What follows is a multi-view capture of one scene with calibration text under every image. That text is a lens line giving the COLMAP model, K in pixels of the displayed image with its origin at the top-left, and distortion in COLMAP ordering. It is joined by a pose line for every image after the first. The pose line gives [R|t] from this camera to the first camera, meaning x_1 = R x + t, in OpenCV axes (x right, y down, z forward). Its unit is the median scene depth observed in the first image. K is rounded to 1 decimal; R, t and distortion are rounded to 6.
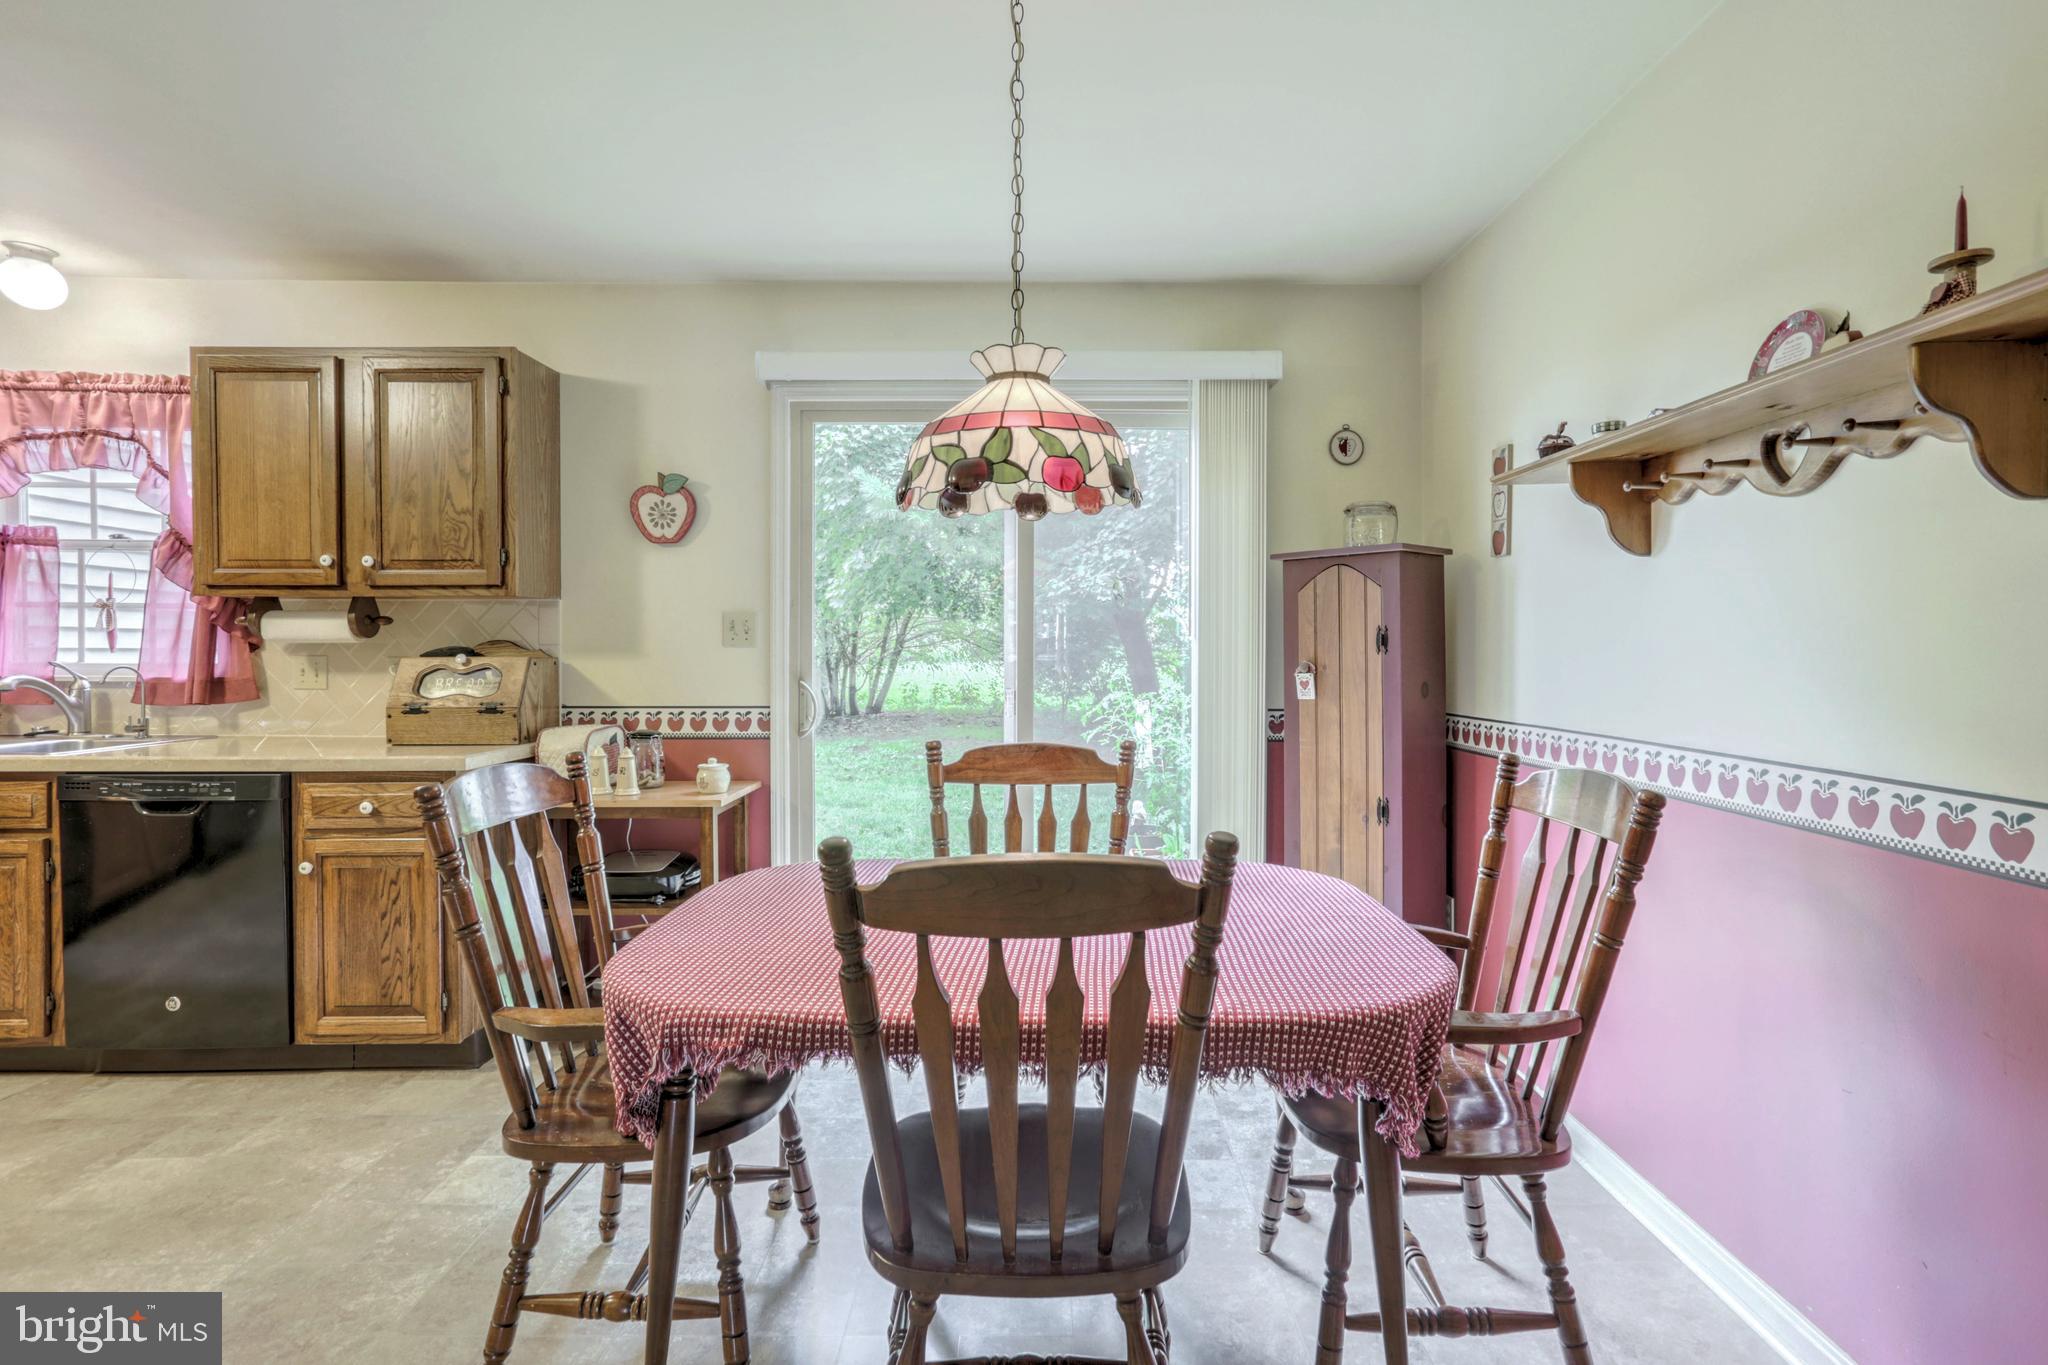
lens RADIAL K [[1008.3, 0, 1051.5], [0, 1008.3, 660.1], [0, 0, 1]] dist [-0.035582, 0.030373]
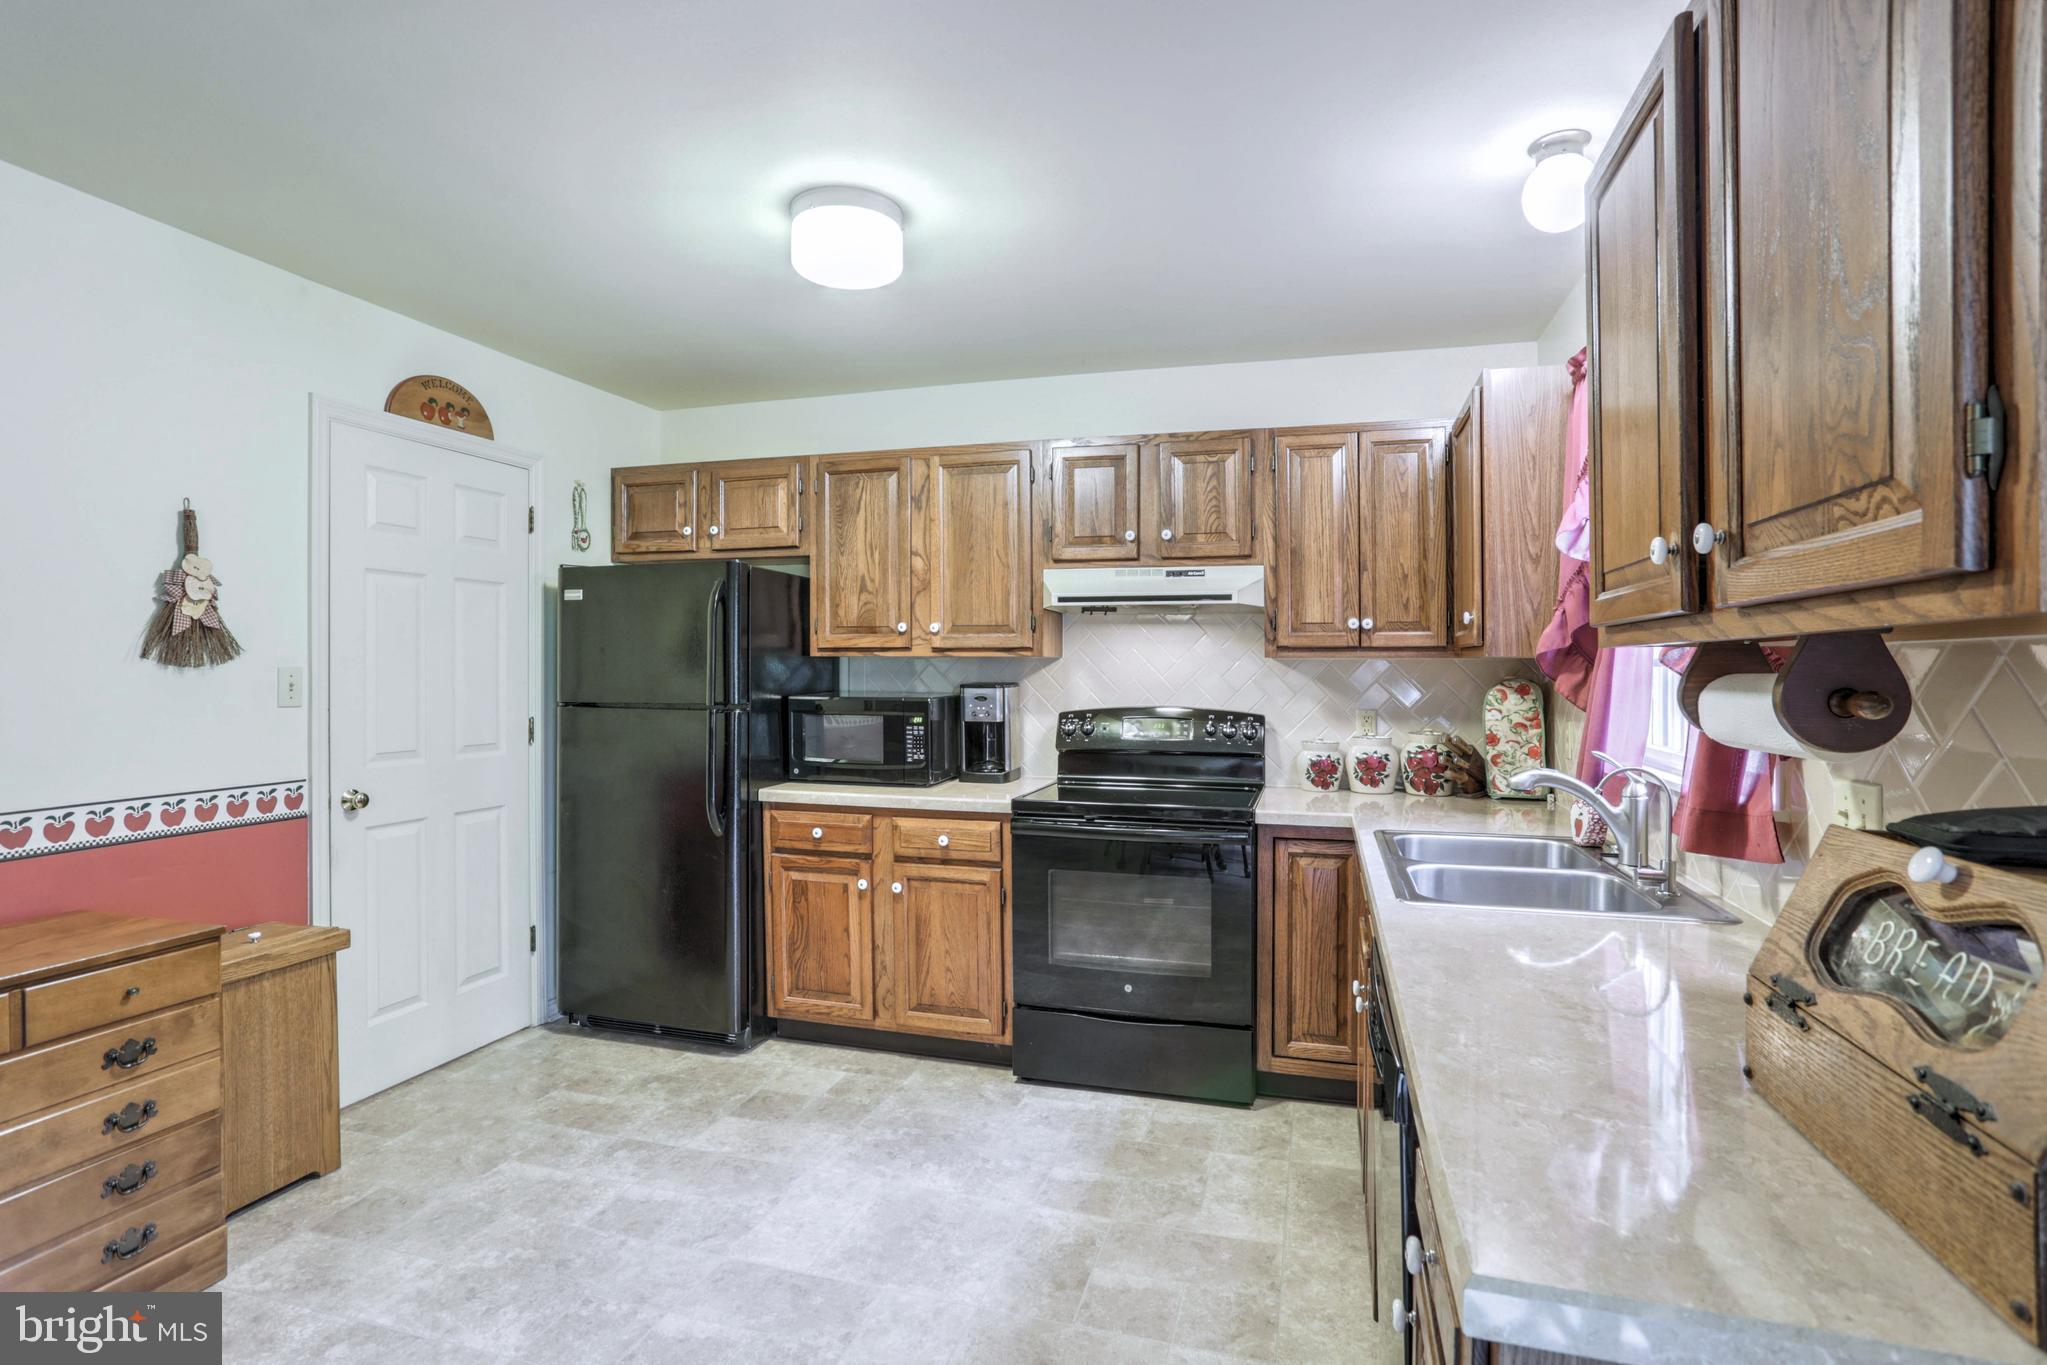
lens RADIAL K [[987.6, 0, 1005.2], [0, 987.6, 670.7], [0, 0, 1]] dist [-0.060514, 0.037176]
pose [[-0.289168, -0.001787, -0.957277, -0.288562], [-0.019908, 0.999793, 0.004147, -0.049234], [0.957071, 0.020257, -0.289144, 0.860200]]
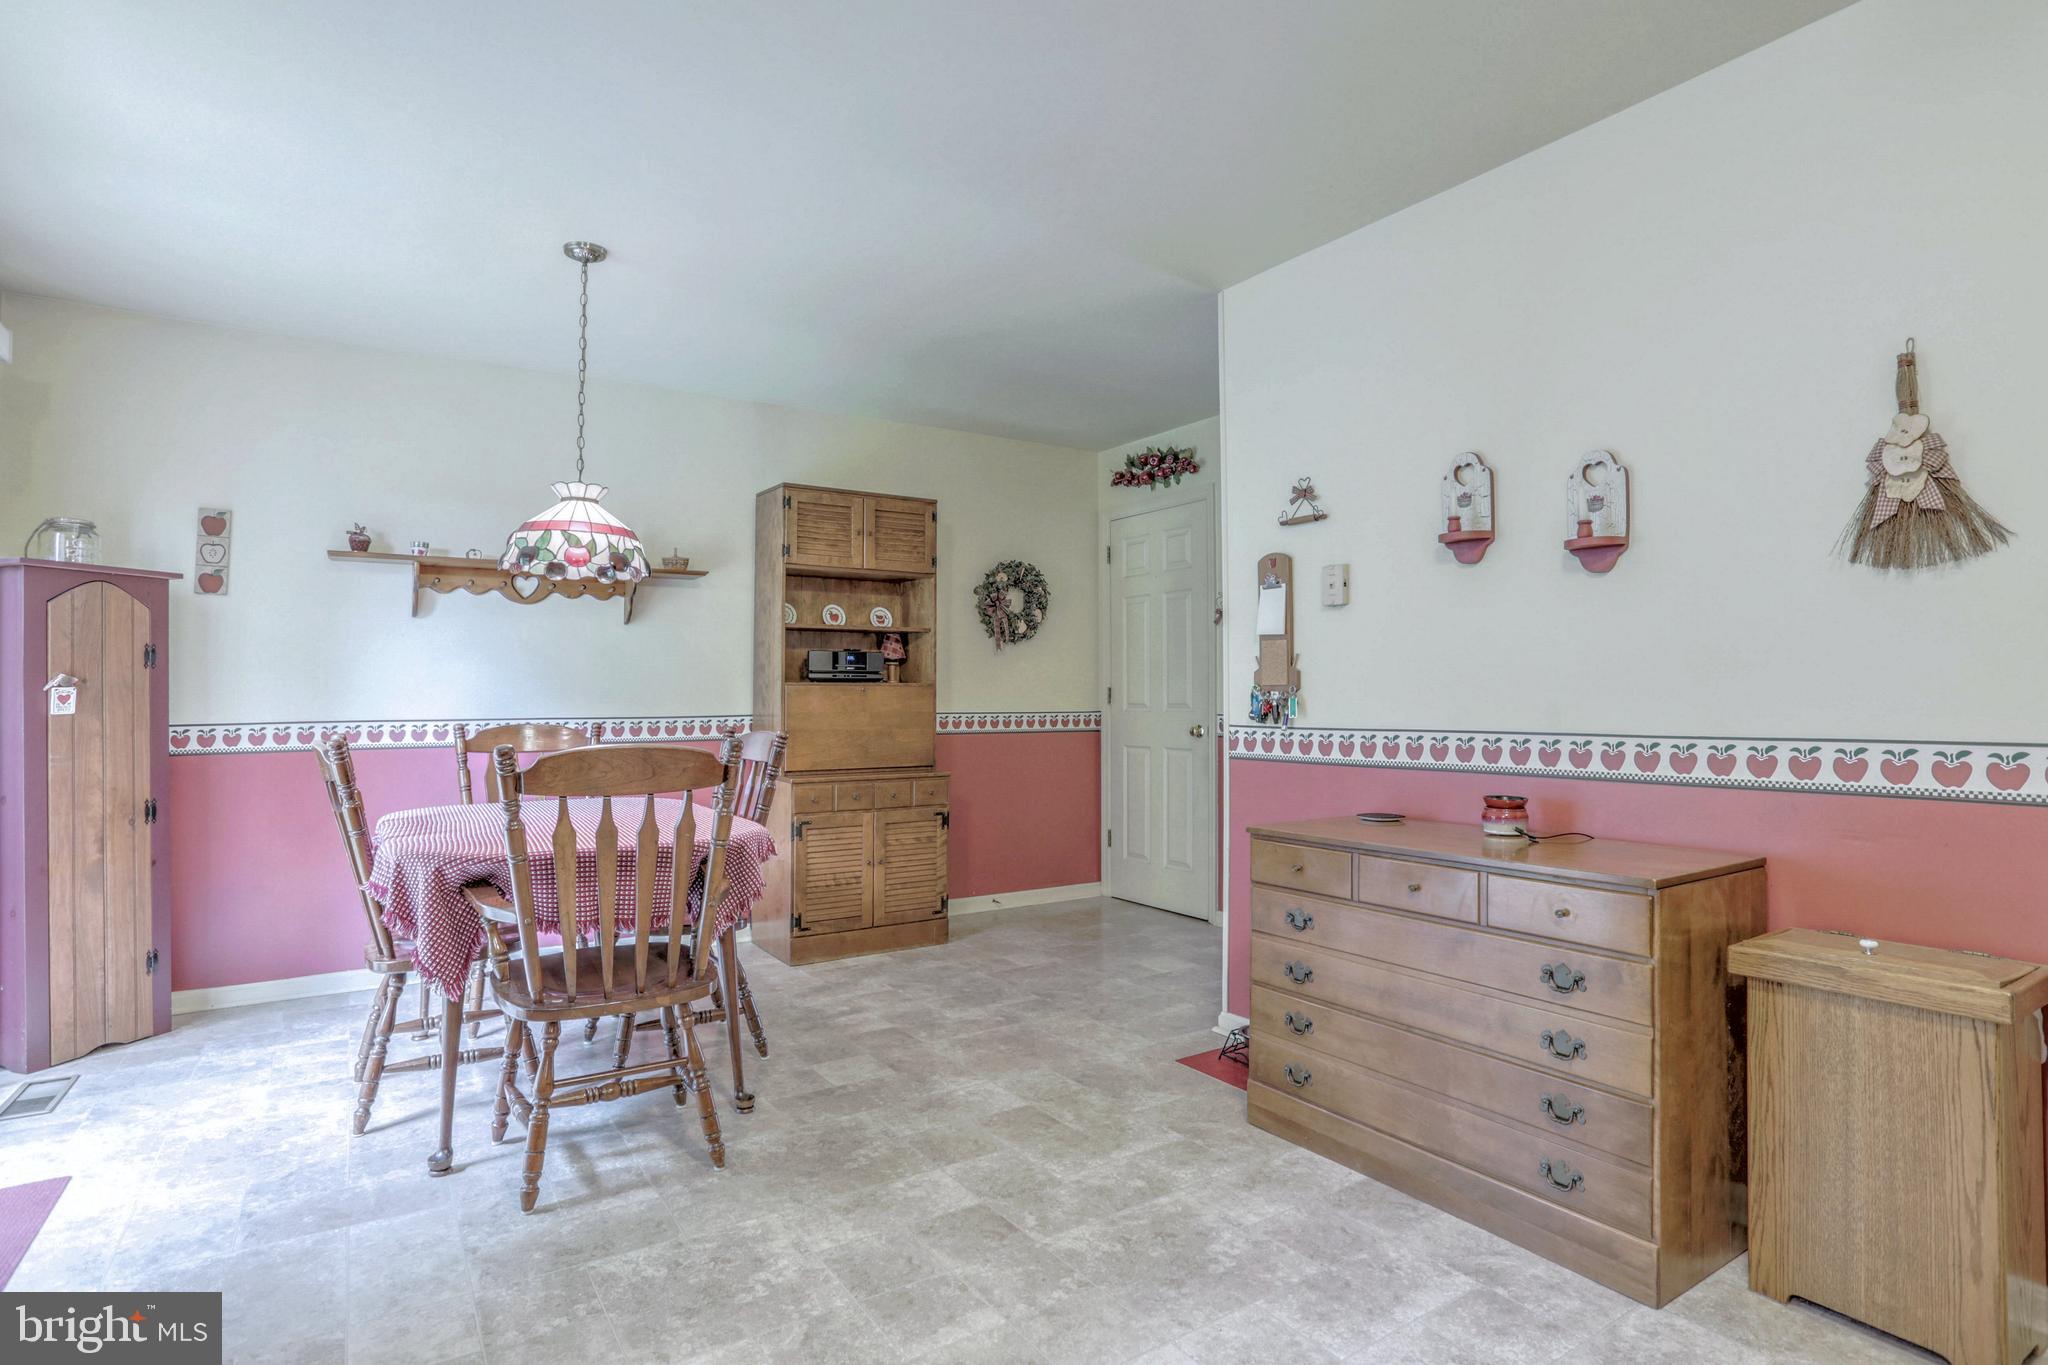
lens RADIAL K [[1041.0, 0, 1071.9], [0, 1041.0, 701.4], [0, 0, 1]] dist [-0.070463, 0.037162]
pose [[-0.574050, 0.002614, 0.818816, -1.086755], [0.016314, 0.999833, 0.008246, 0.034131], [-0.818658, 0.018092, -0.573997, 0.744383]]
